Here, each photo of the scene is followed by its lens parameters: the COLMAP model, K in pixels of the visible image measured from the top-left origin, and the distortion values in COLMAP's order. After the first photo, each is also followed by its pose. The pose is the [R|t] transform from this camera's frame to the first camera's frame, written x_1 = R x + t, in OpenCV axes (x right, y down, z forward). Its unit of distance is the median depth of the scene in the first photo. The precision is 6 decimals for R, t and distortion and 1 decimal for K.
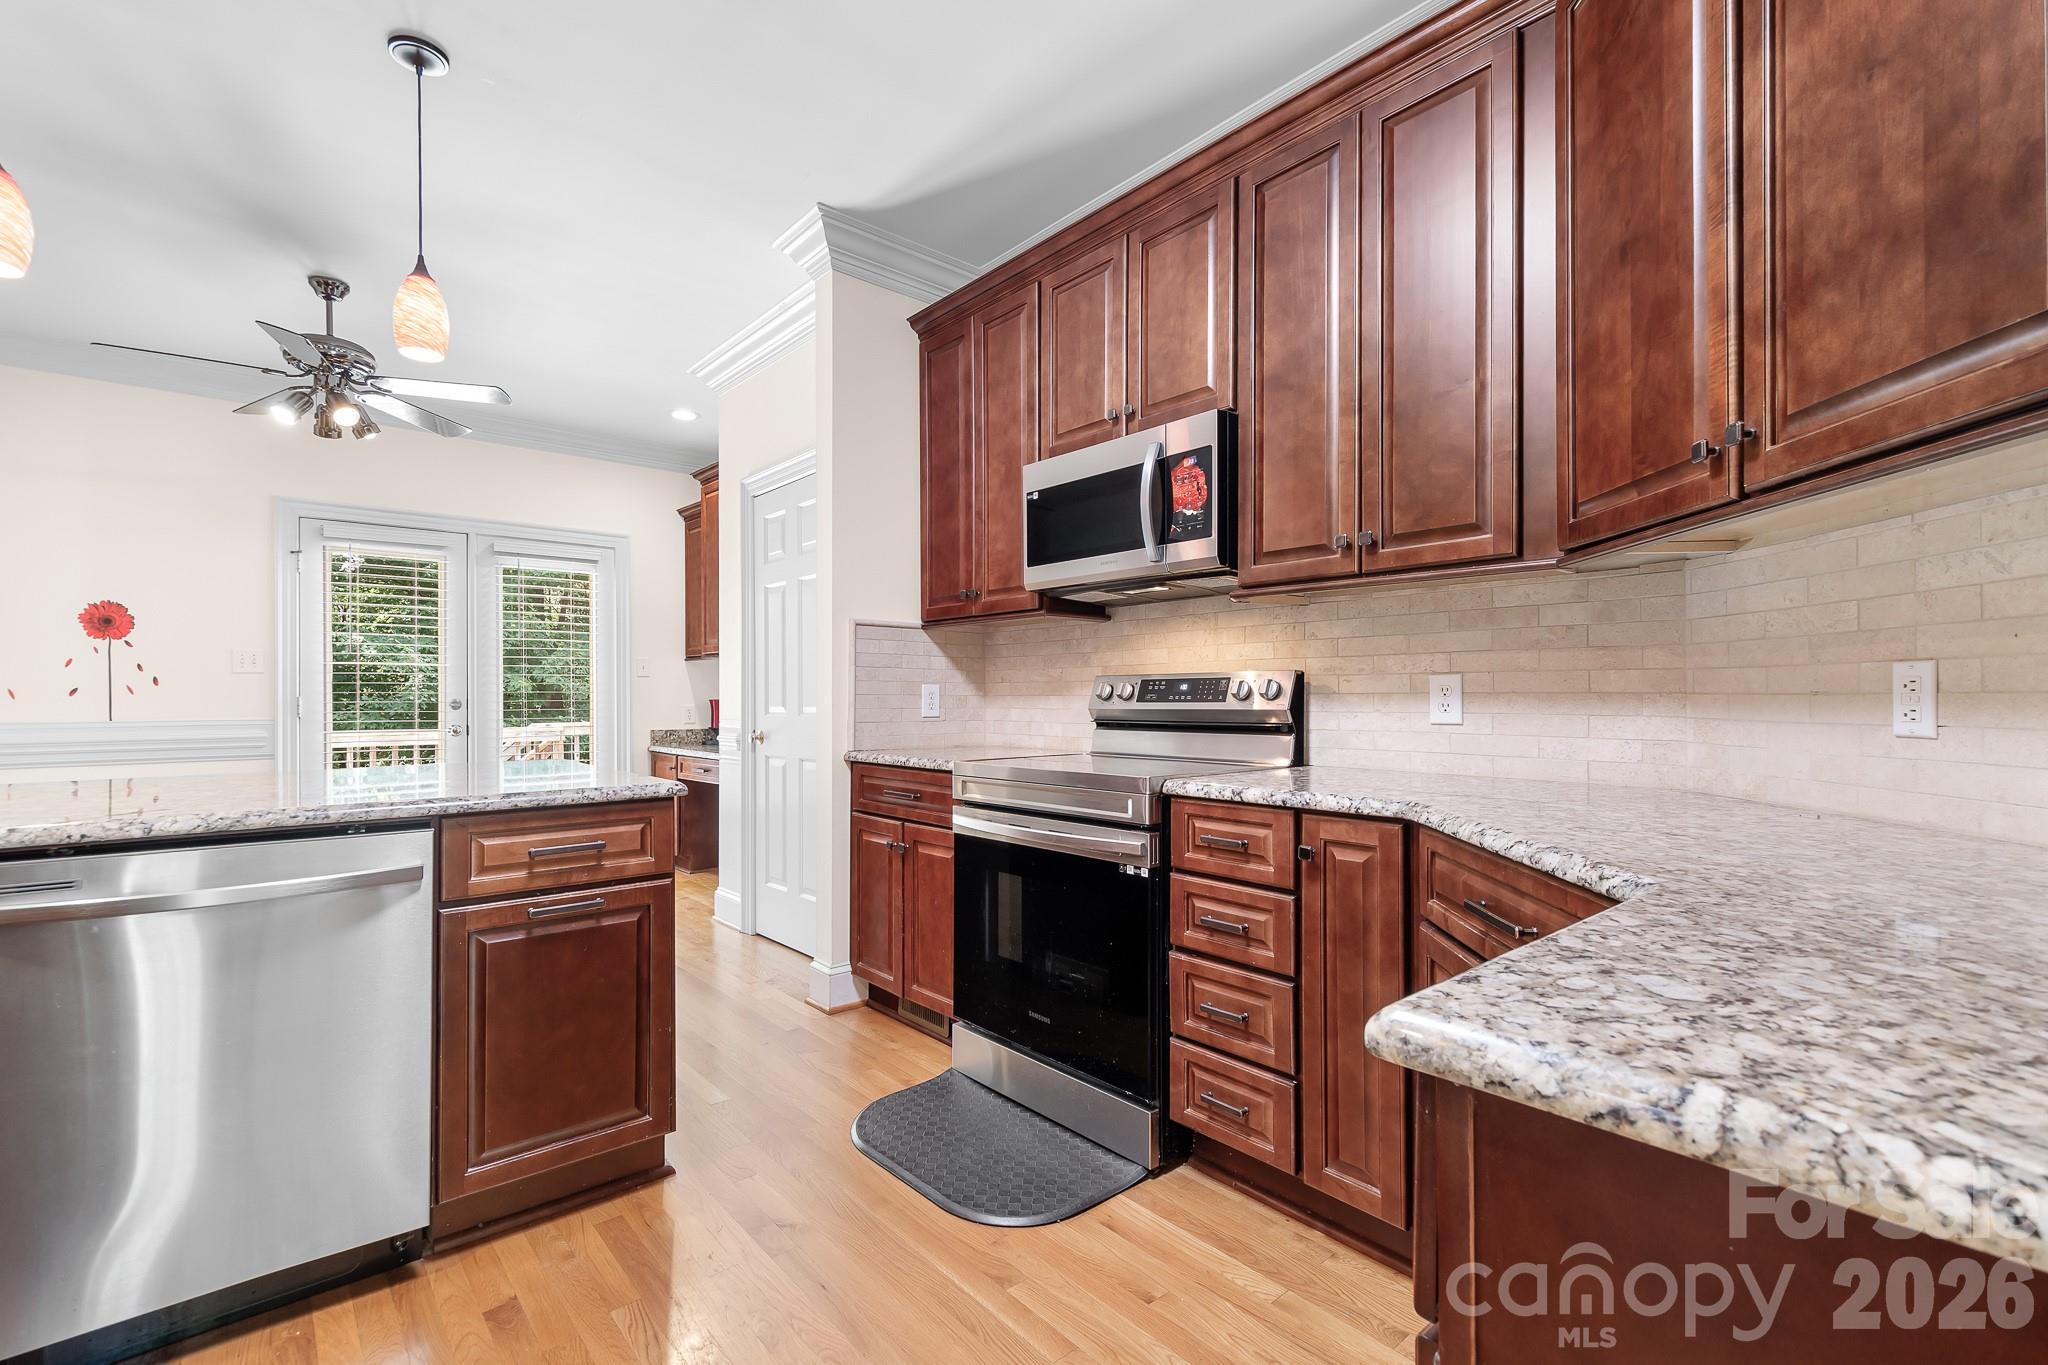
lens RADIAL K [[926.3, 0, 1024.9], [0, 926.3, 696.3], [0, 0, 1]] dist [0.003120, -0.000253]
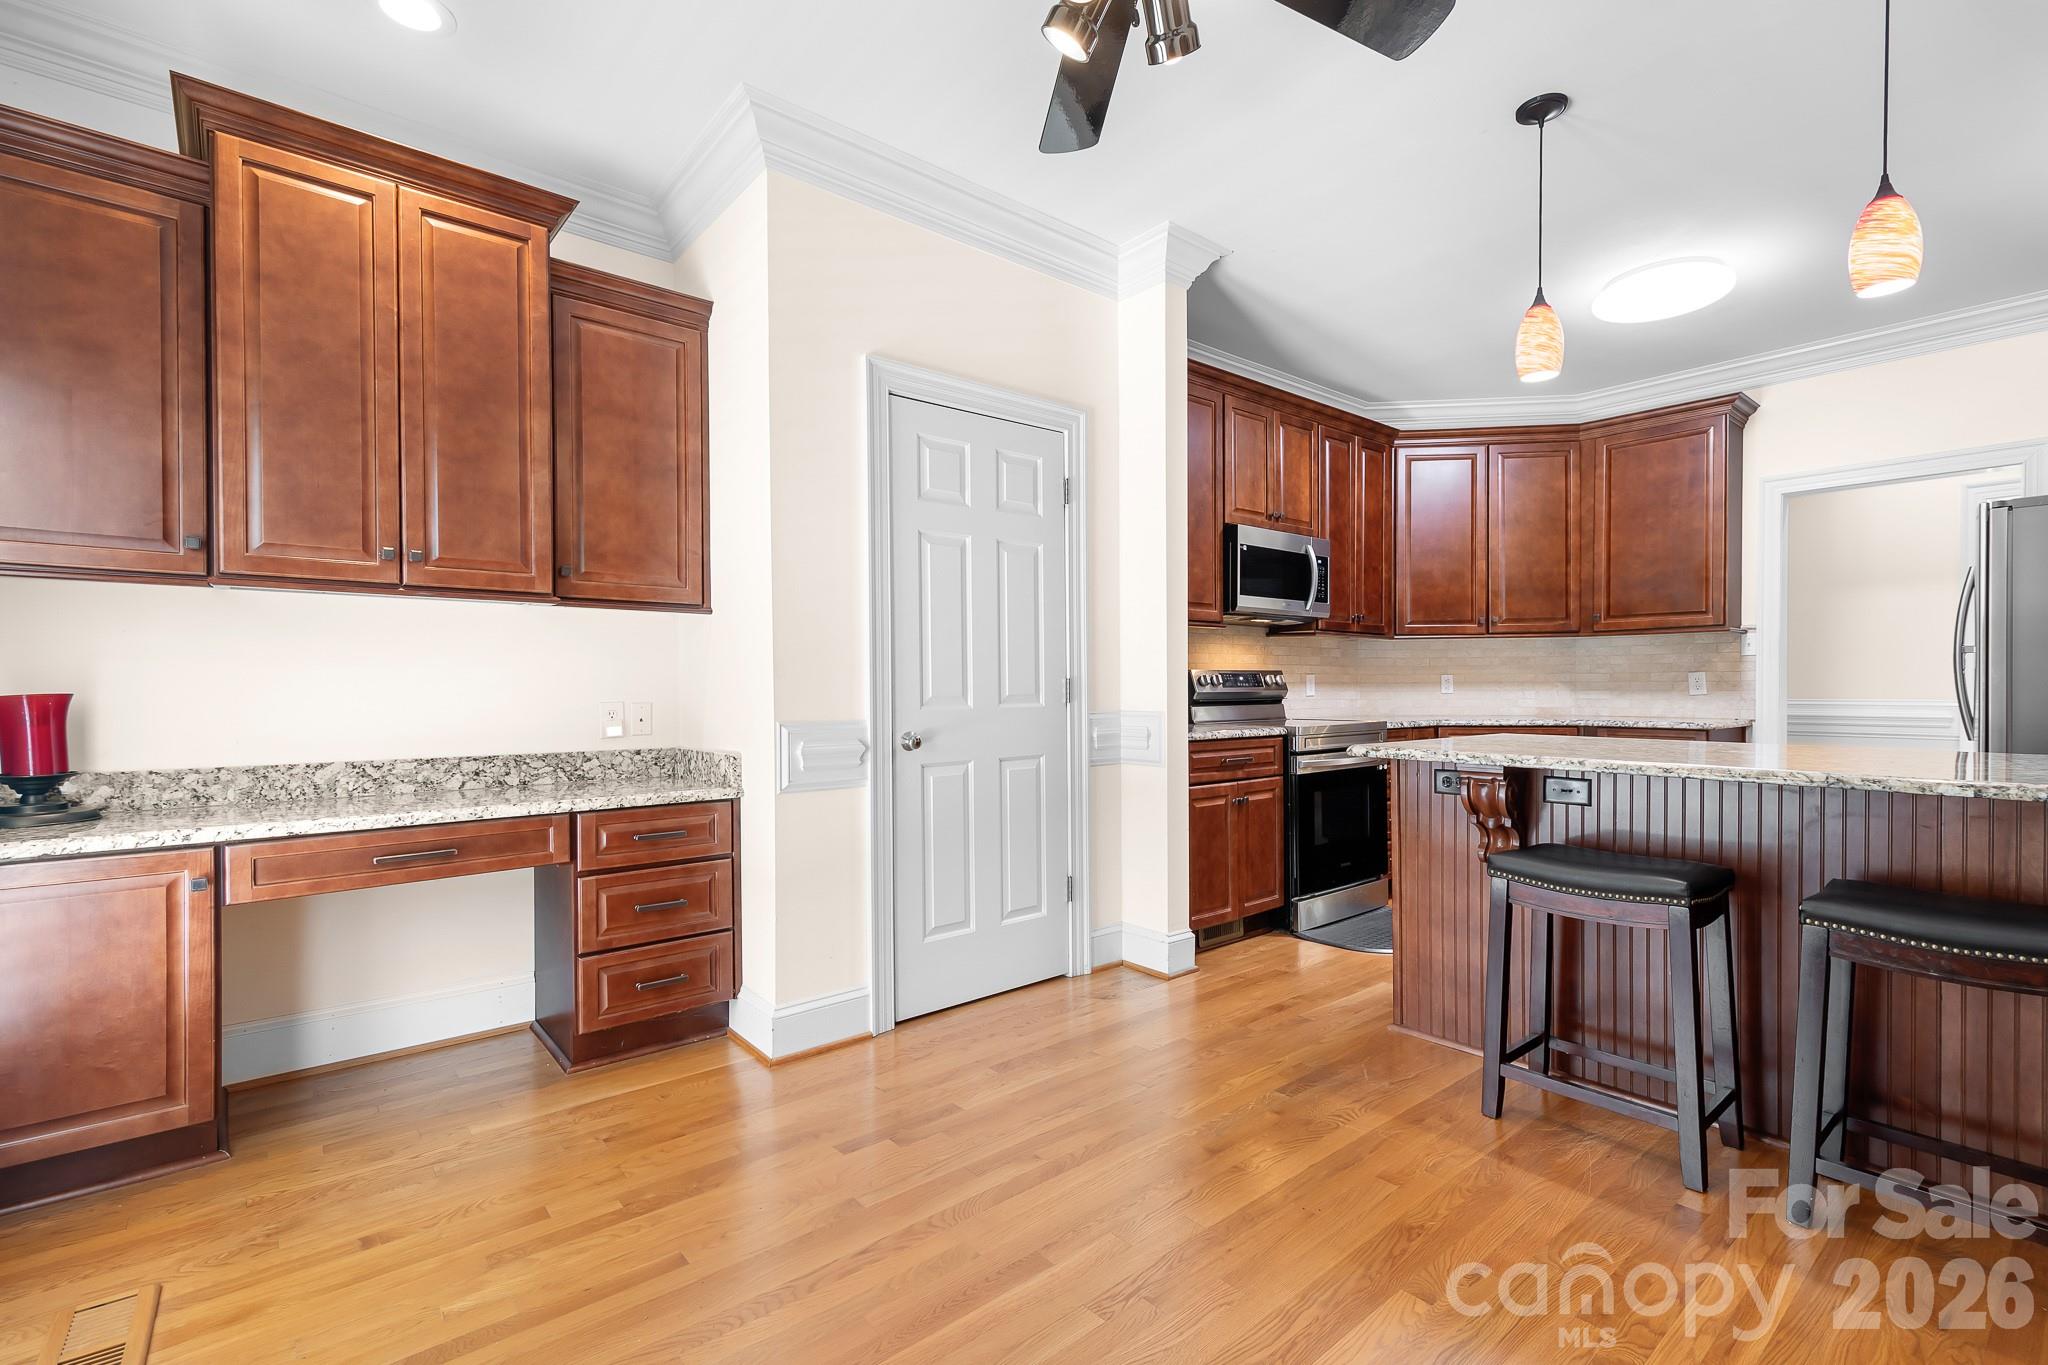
lens RADIAL K [[926.3, 0, 1034.2], [0, 926.3, 683.2], [0, 0, 1]] dist [0.003120, -0.000253]
pose [[0.006726, 0.004087, 0.999969, -1.567976], [0.003077, 0.999987, -0.004108, 0.005266], [-0.999973, 0.003104, 0.006714, 1.415070]]
